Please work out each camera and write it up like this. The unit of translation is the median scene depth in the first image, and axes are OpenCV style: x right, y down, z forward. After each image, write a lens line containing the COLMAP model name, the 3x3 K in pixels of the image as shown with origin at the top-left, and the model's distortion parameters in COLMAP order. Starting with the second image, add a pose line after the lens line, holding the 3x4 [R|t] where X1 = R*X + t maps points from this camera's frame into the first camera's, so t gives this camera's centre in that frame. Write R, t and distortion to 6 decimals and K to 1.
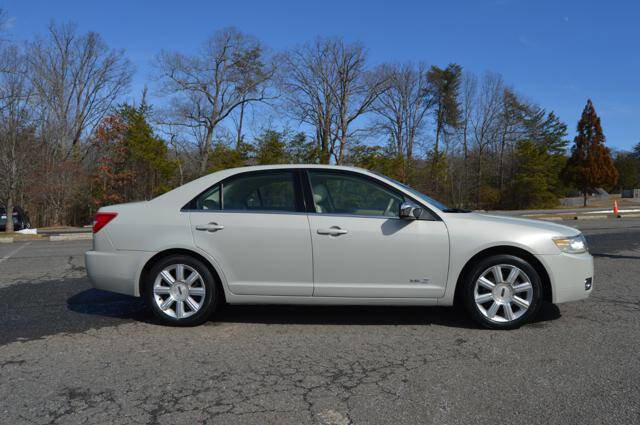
lens RADIAL K [[505.2, 0, 327.4], [0, 505.2, 211.3], [0, 0, 1]] dist [-0.090440, 0.029940]
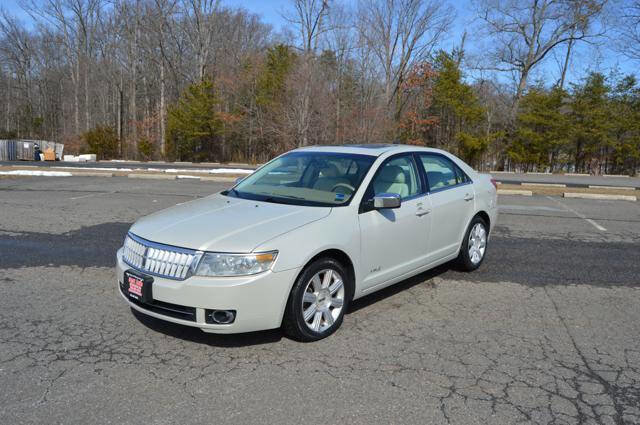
lens RADIAL K [[505.2, 0, 327.4], [0, 505.2, 211.3], [0, 0, 1]] dist [-0.090440, 0.029940]
pose [[0.787107, 0.117863, -0.605452, 0.062483], [-0.049850, 0.990518, 0.128016, -0.008101], [0.614799, -0.070580, 0.785519, 0.028801]]
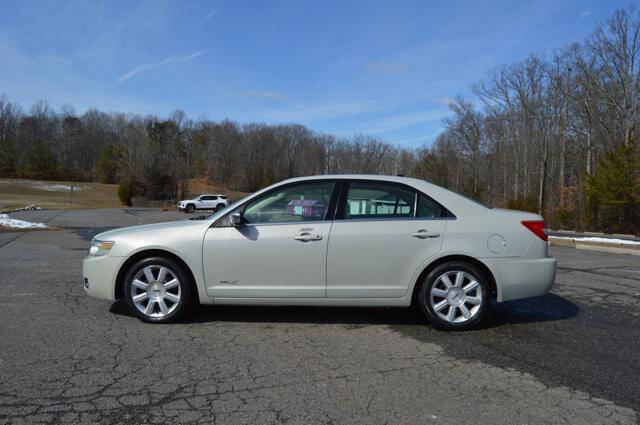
lens RADIAL K [[505.2, 0, 327.4], [0, 505.2, 211.3], [0, 0, 1]] dist [-0.090440, 0.029940]
pose [[0.027634, 0.033805, -0.999046, 0.106128], [-0.054454, 0.997995, 0.032263, -0.004961], [0.998134, 0.053510, 0.029419, 0.107126]]
